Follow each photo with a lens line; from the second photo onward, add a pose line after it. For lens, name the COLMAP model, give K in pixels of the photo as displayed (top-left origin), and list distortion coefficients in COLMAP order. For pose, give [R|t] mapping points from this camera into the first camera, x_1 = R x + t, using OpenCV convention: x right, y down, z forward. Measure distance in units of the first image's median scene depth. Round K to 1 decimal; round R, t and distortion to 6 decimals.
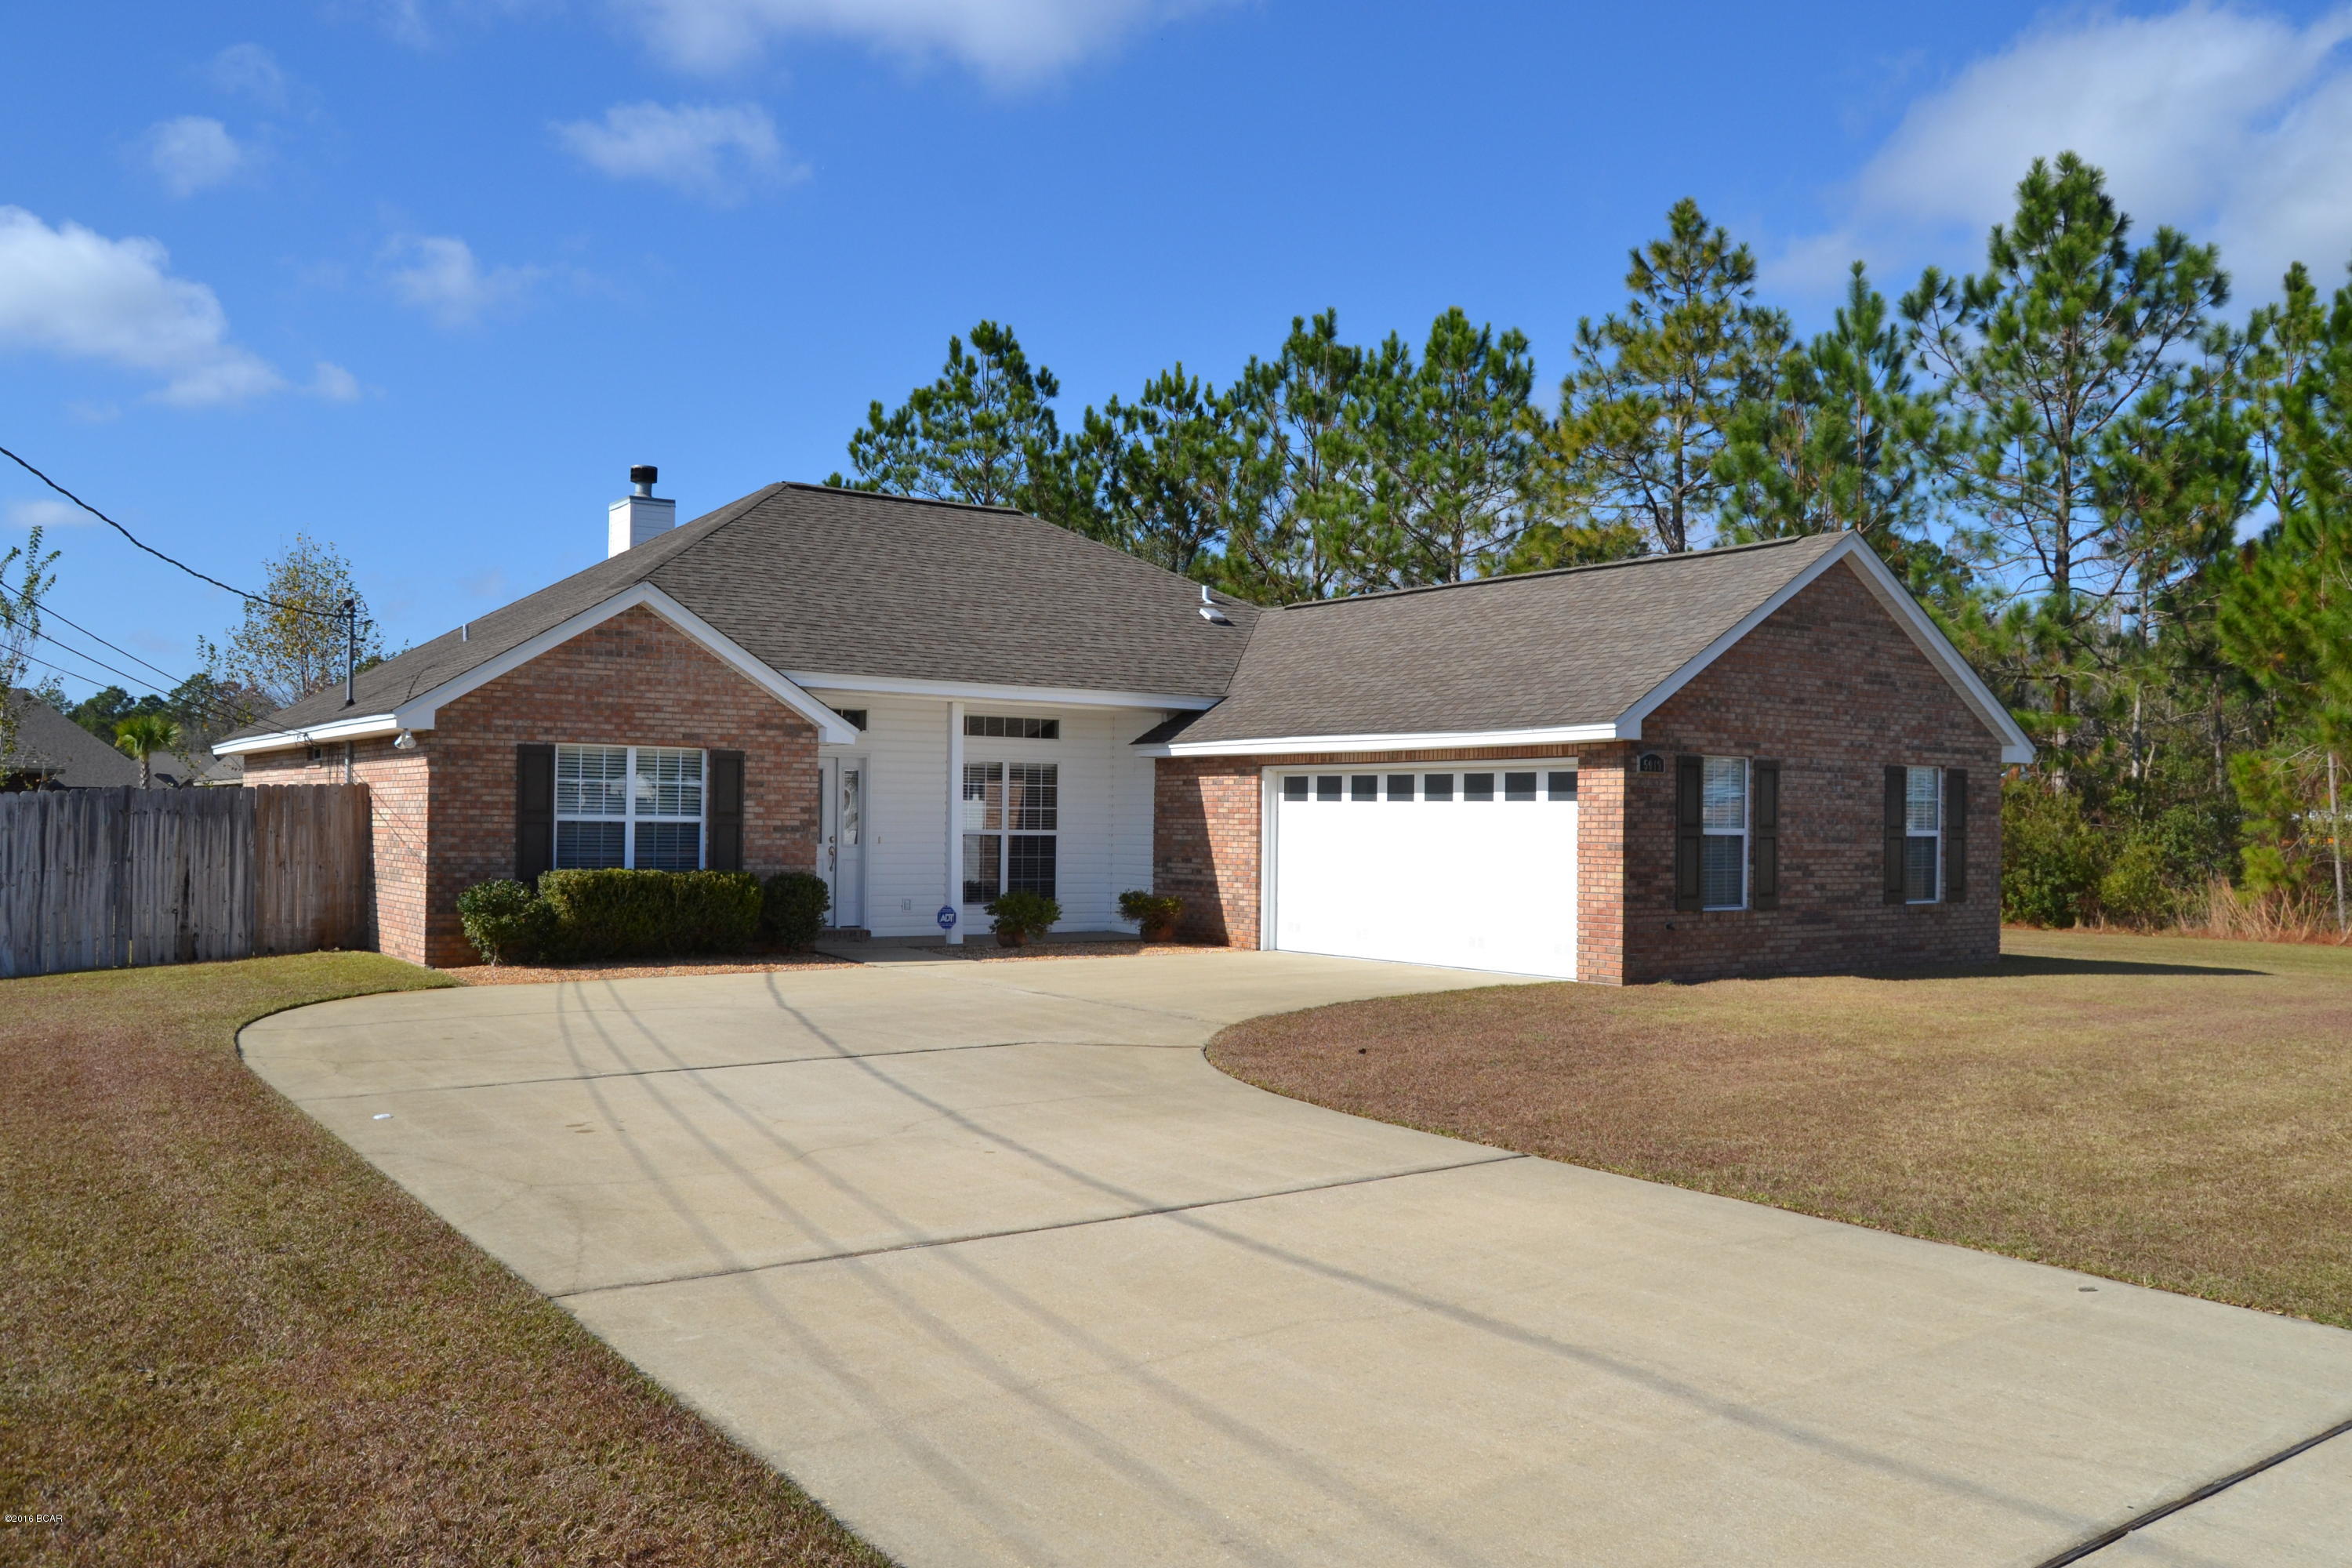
lens RADIAL K [[1872.8, 0, 1172.7], [0, 1872.8, 794.5], [0, 0, 1]] dist [-0.092508, 0.037672]
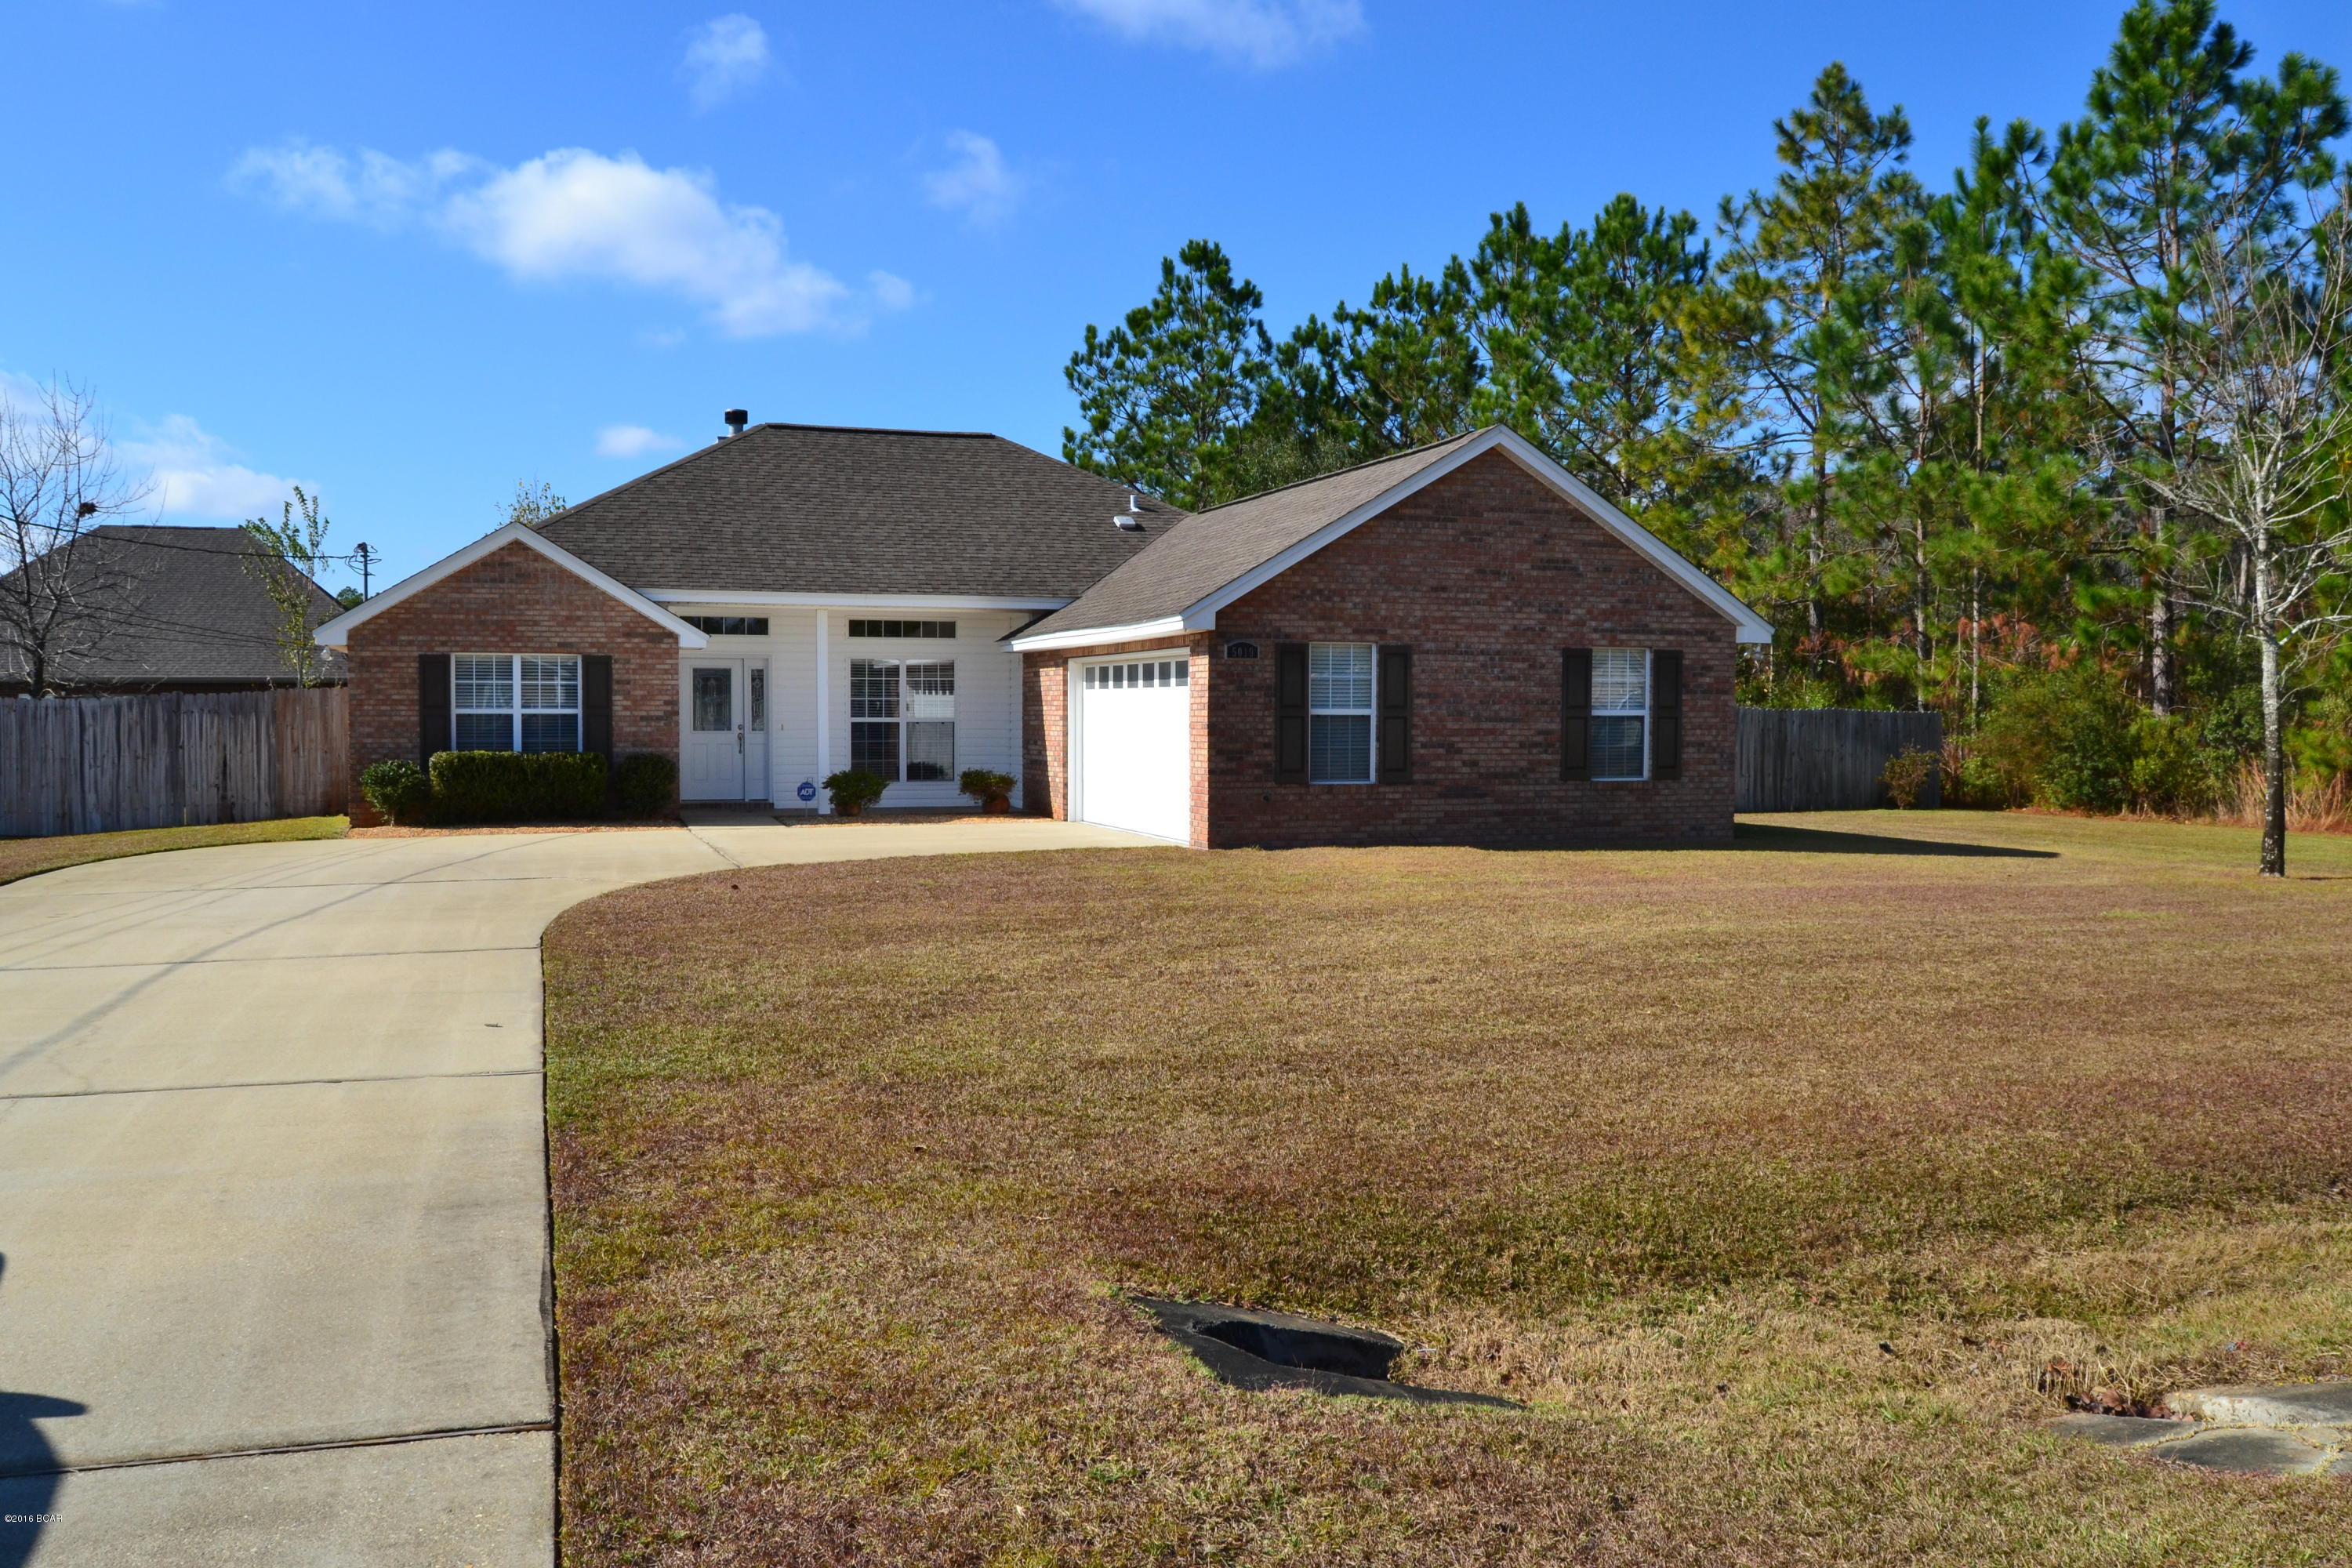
lens RADIAL K [[1872.8, 0, 1188.2], [0, 1872.8, 790.3], [0, 0, 1]] dist [-0.092508, 0.037672]
pose [[0.959264, 0.001758, -0.282506, 0.469839], [0.013407, 0.998571, 0.051738, 0.007132], [0.282193, -0.053418, 0.957869, -0.071522]]
